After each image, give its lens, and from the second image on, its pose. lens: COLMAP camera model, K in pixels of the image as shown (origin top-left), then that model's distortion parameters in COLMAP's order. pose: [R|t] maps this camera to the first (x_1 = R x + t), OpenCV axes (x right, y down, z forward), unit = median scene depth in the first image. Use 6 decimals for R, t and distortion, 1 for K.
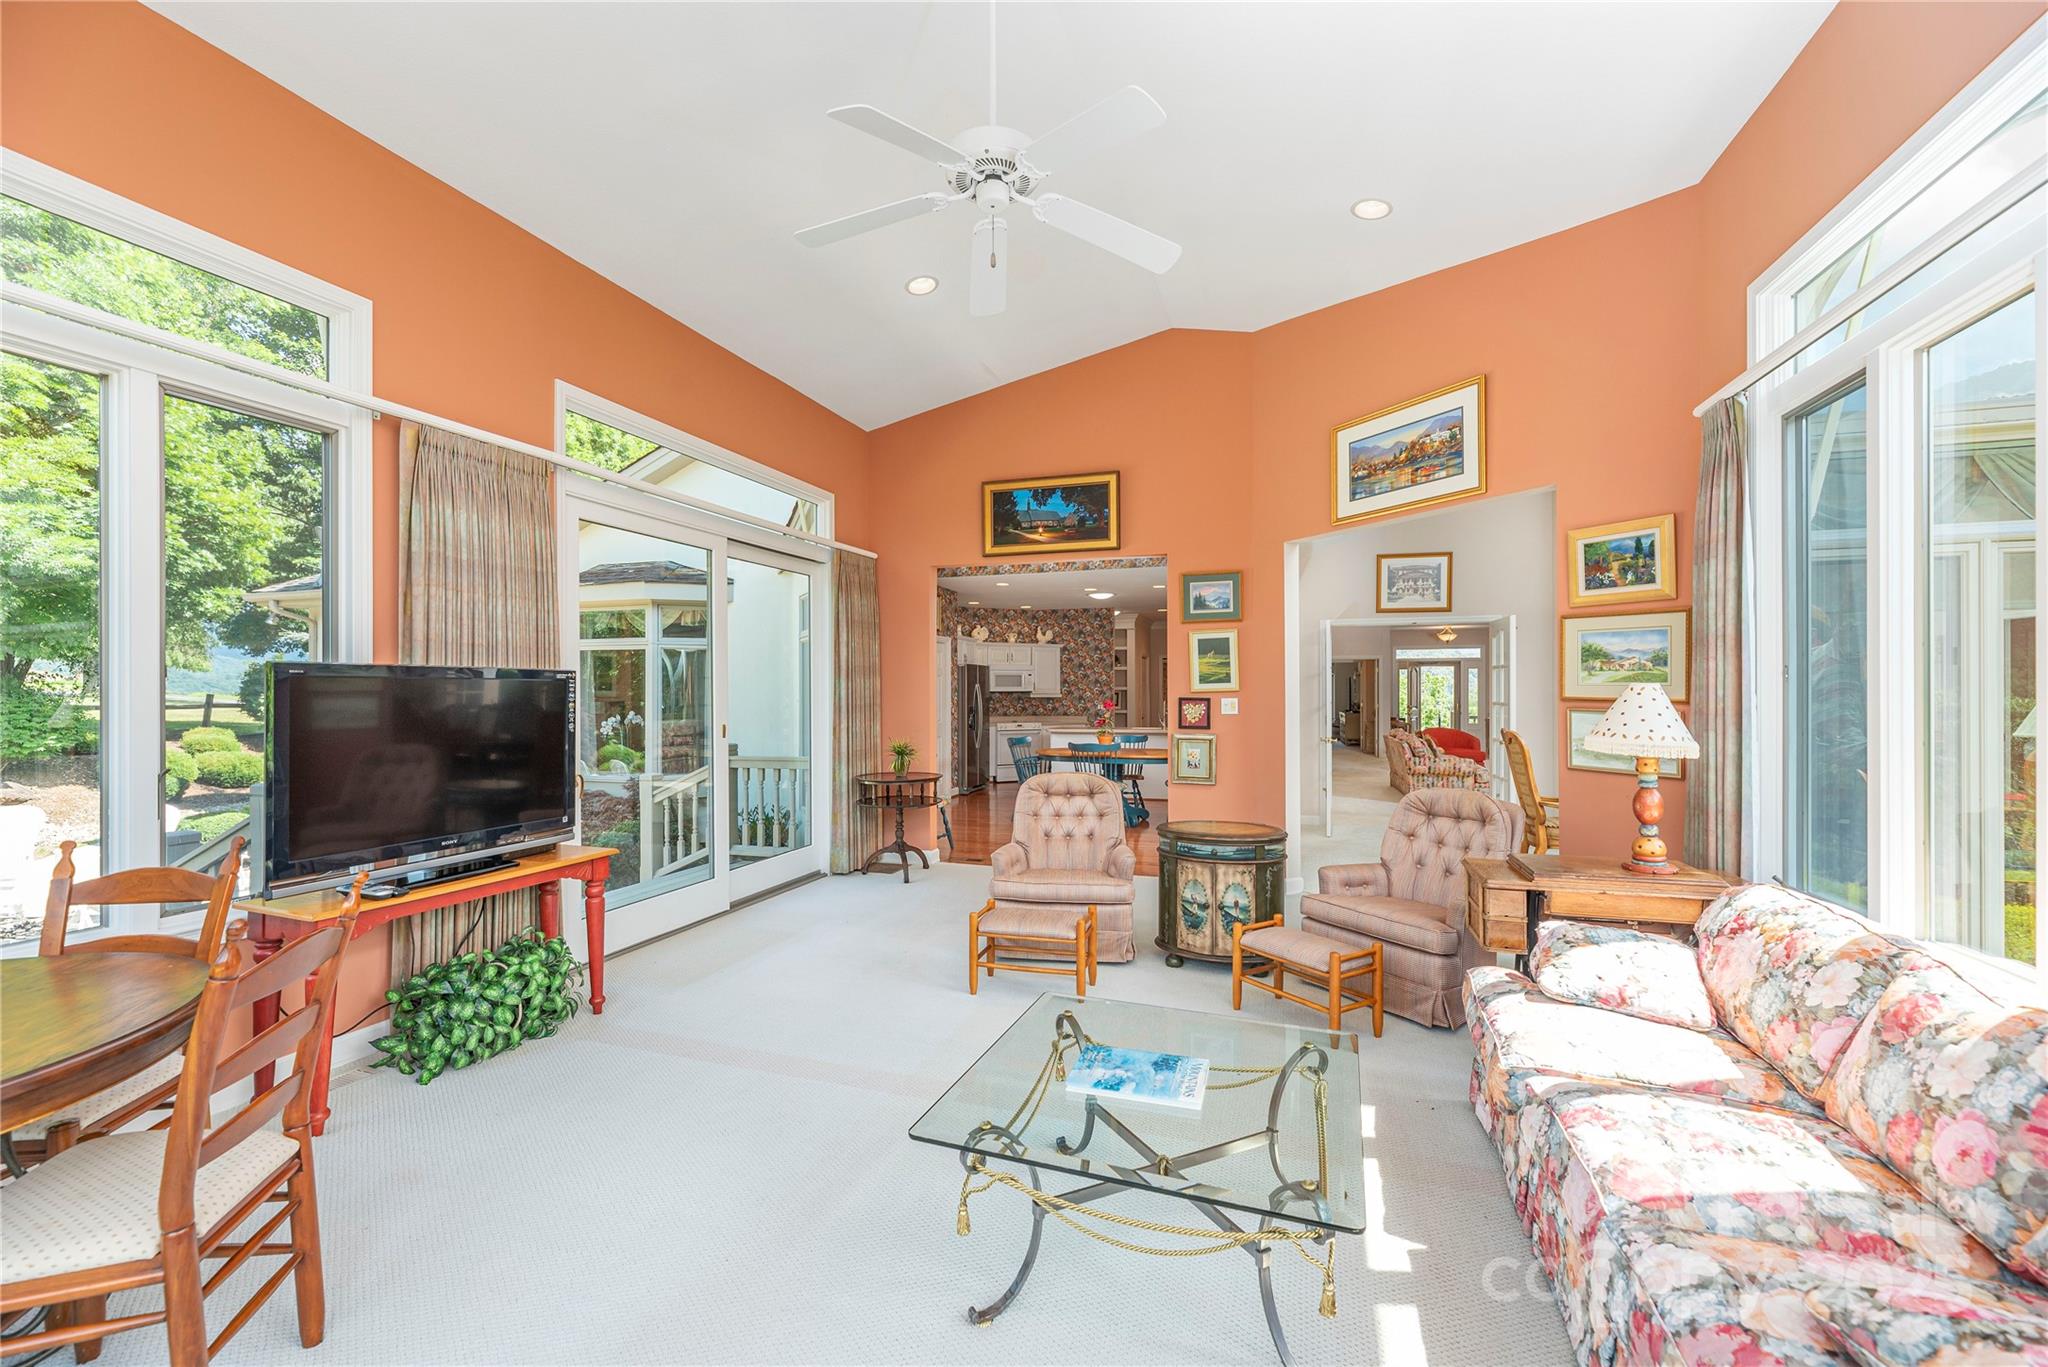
lens RADIAL K [[844.8, 0, 1025.5], [0, 844.8, 690.2], [0, 0, 1]] dist [-0.000131, -0.000257]
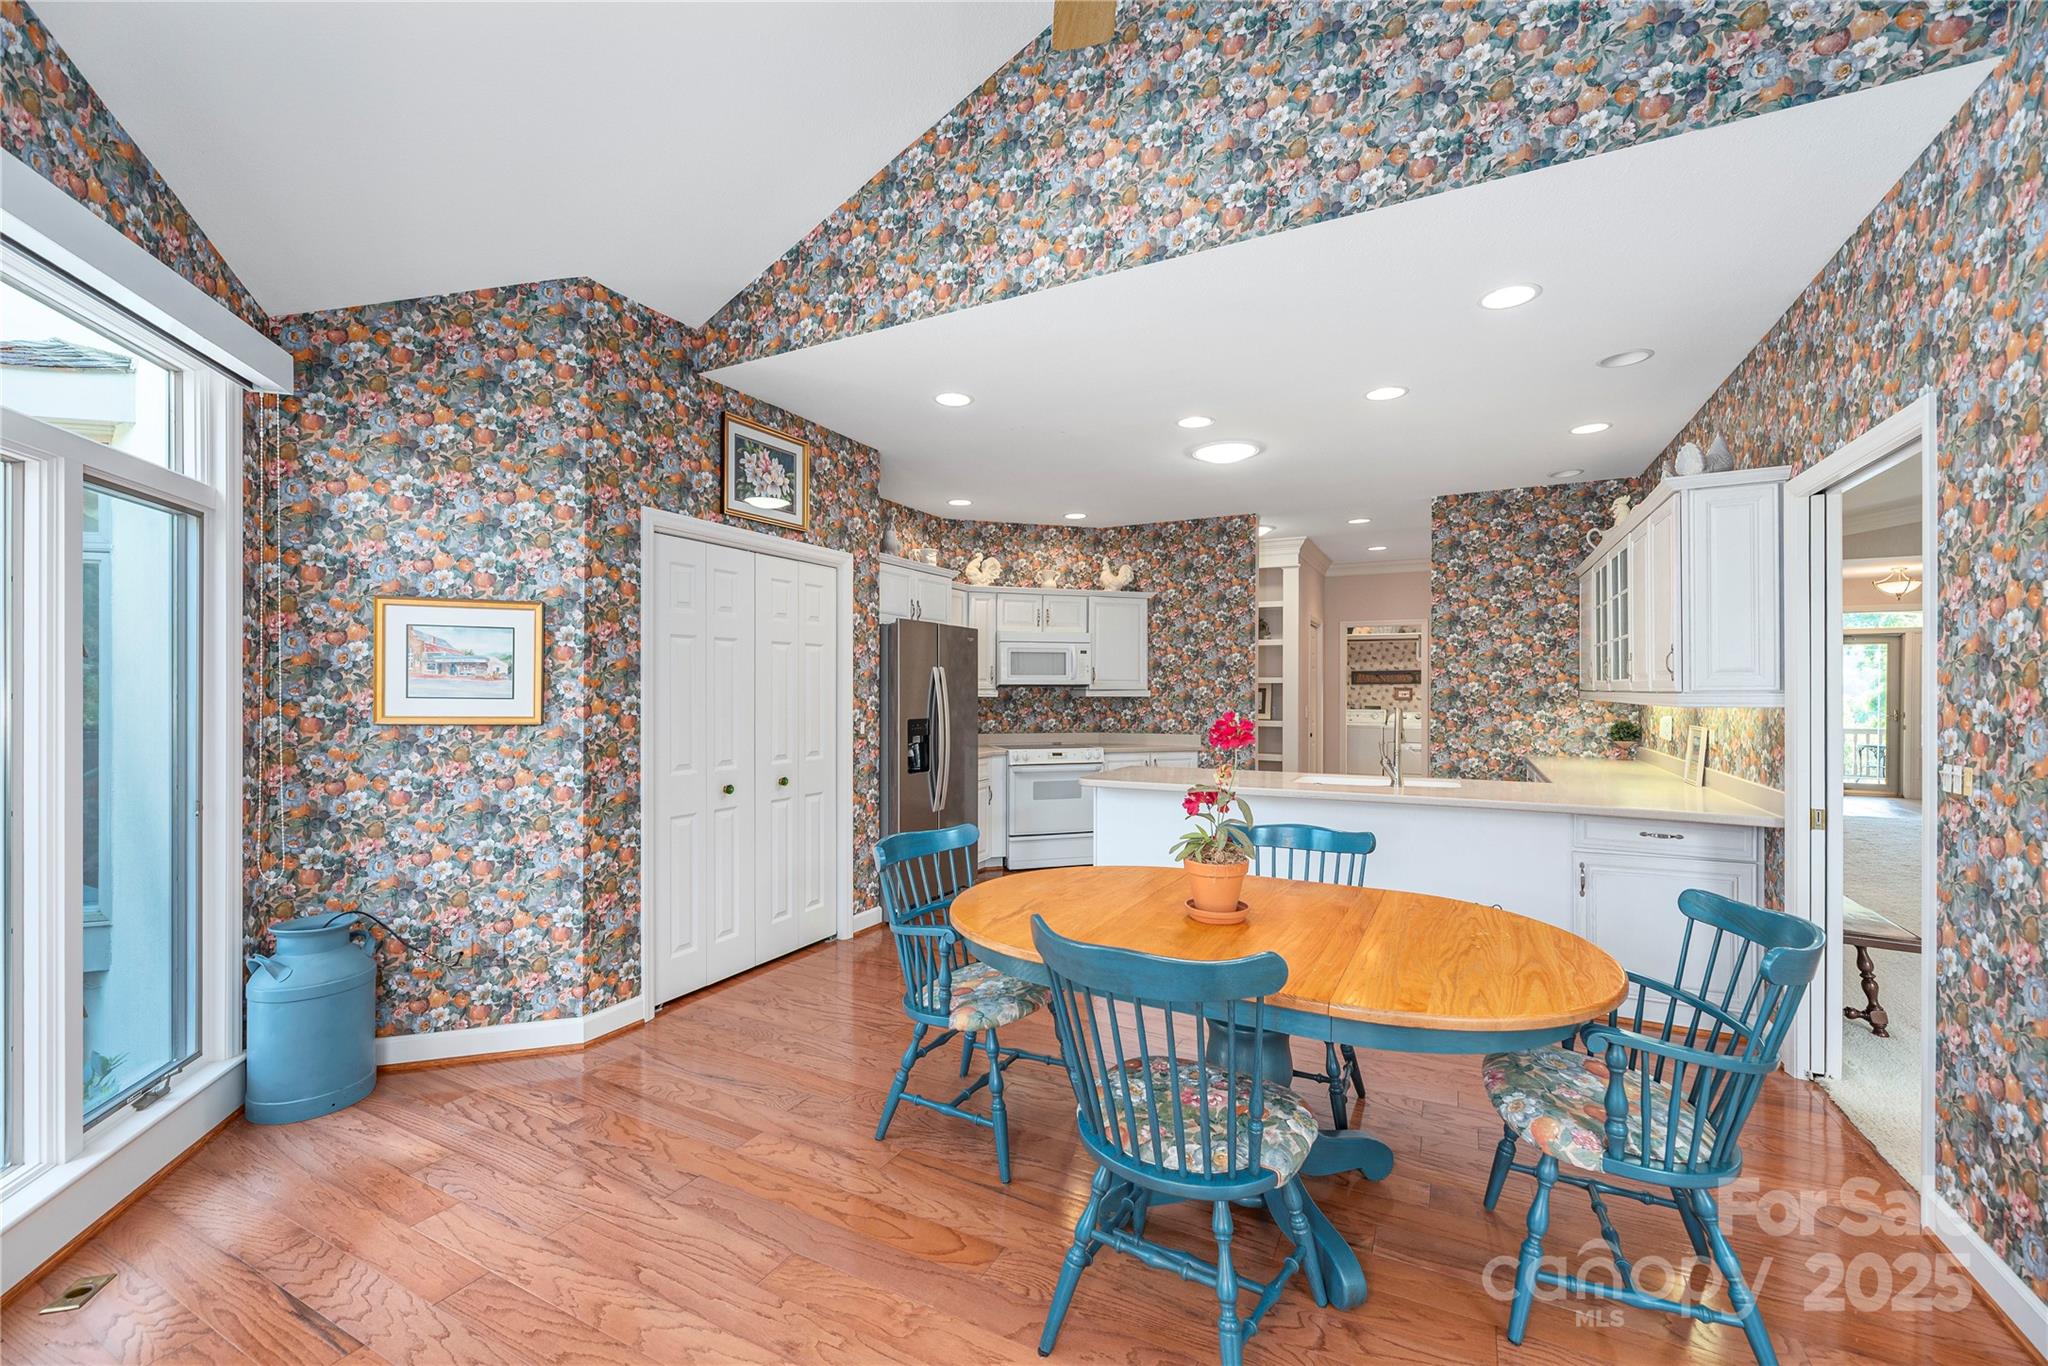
lens RADIAL K [[844.8, 0, 1021.7], [0, 844.8, 686.3], [0, 0, 1]] dist [-0.000131, -0.000257]
pose [[0.986106, 0.003543, -0.166080, 0.051297], [-0.003525, 0.999994, 0.000407, 0.002146], [0.166081, 0.000184, 0.986112, 0.489435]]
